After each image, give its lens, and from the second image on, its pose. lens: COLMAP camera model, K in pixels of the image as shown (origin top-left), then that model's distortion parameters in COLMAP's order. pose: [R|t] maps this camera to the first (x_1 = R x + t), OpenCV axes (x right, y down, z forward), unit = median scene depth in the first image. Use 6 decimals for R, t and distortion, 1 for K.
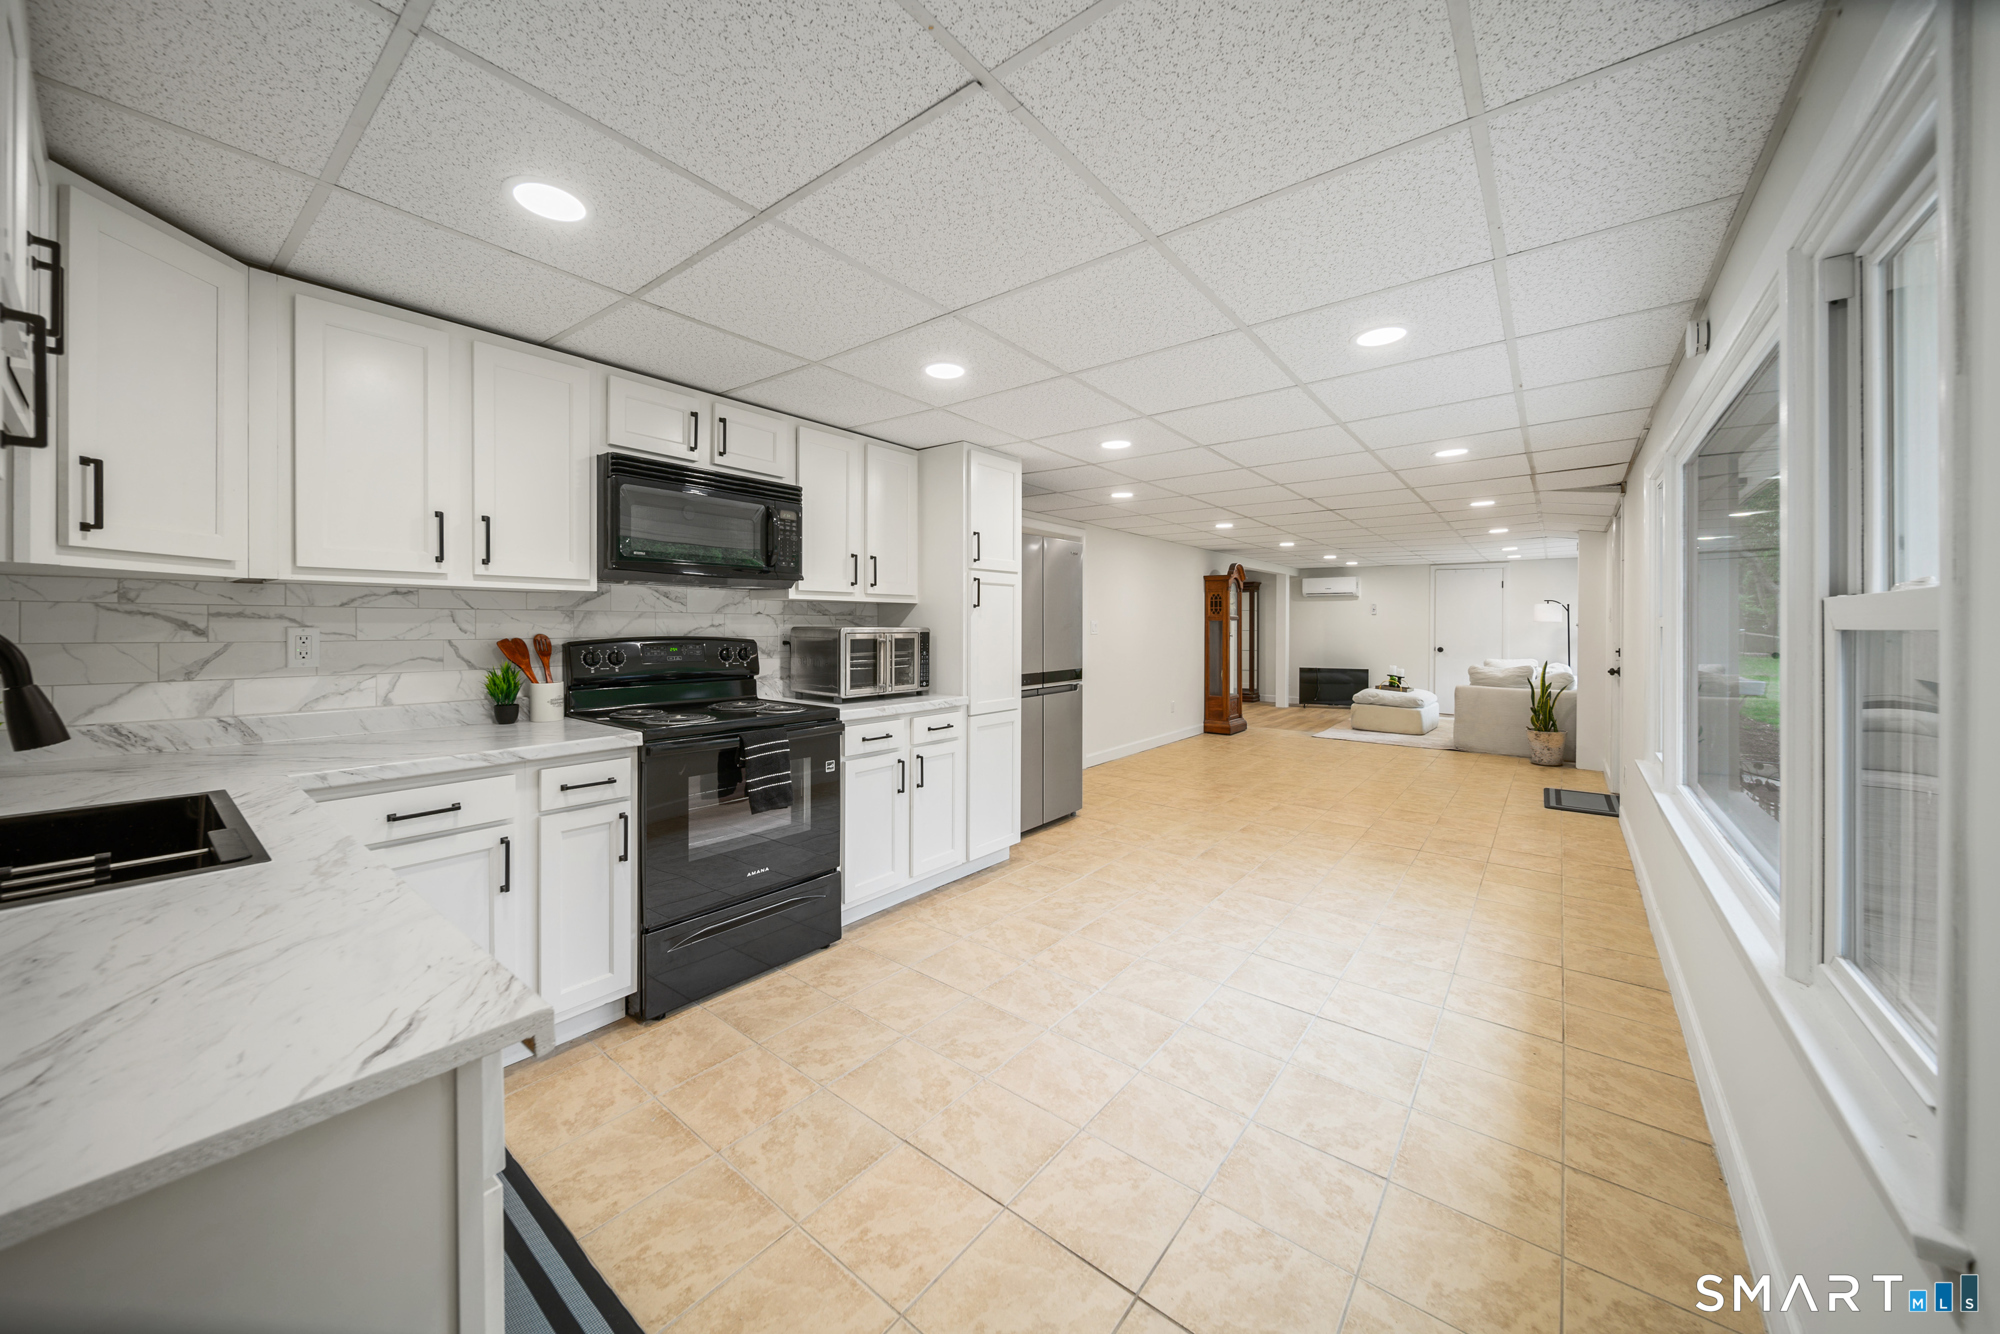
lens RADIAL K [[707.1, 0, 985.4], [0, 707.1, 632.9], [0, 0, 1]] dist [-0.000885, -0.000580]
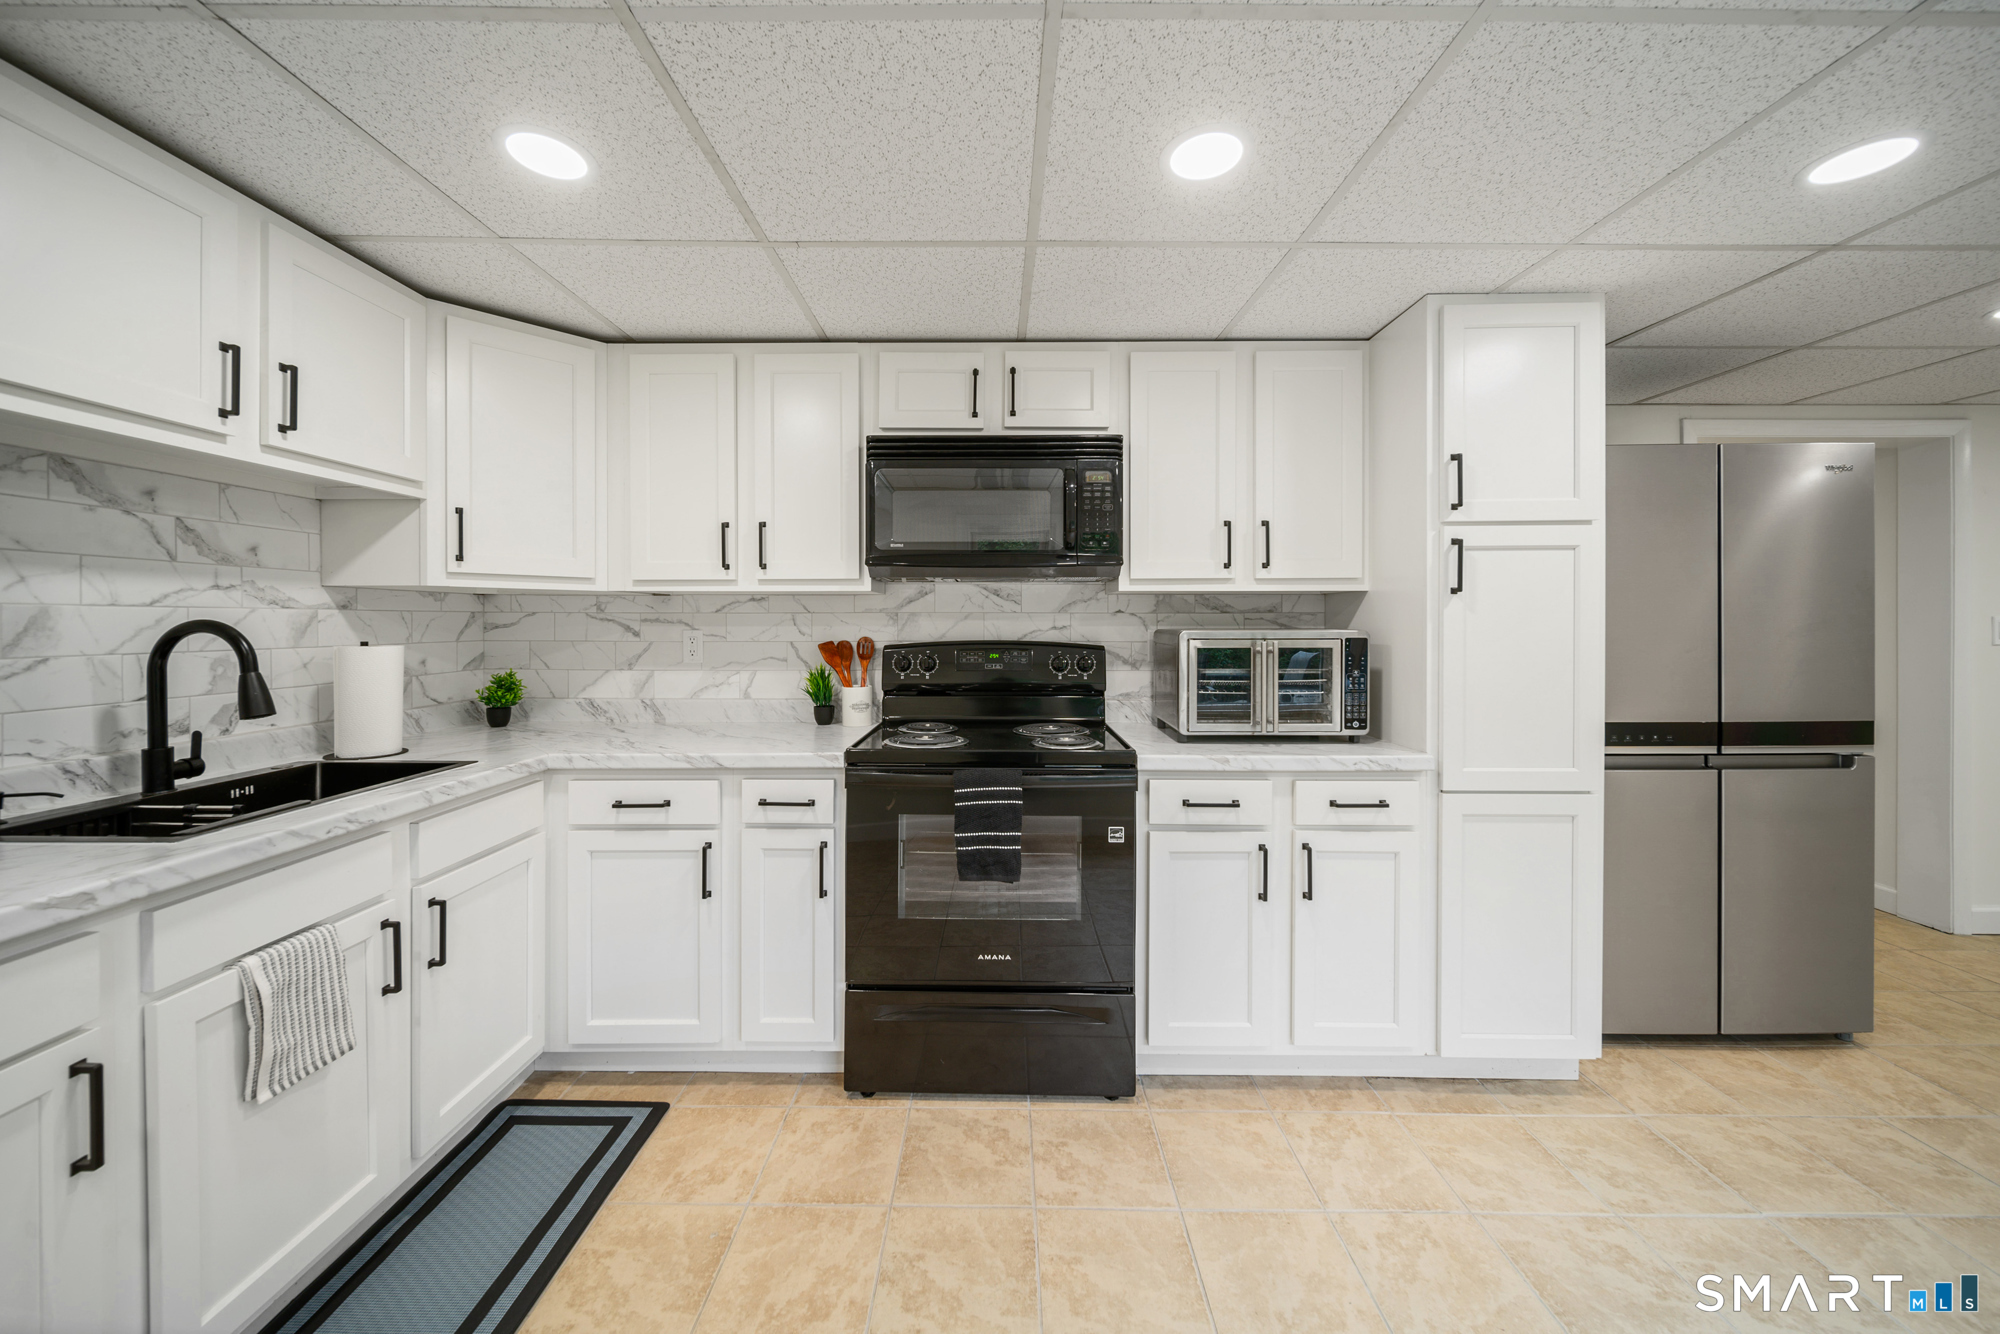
lens RADIAL K [[707.1, 0, 985.4], [0, 707.1, 632.9], [0, 0, 1]] dist [-0.000885, -0.000580]
pose [[0.622465, 0.002819, -0.782642, 0.229389], [-0.006166, 0.999980, -0.001302, -0.003439], [0.782623, 0.005636, 0.622470, 0.471074]]
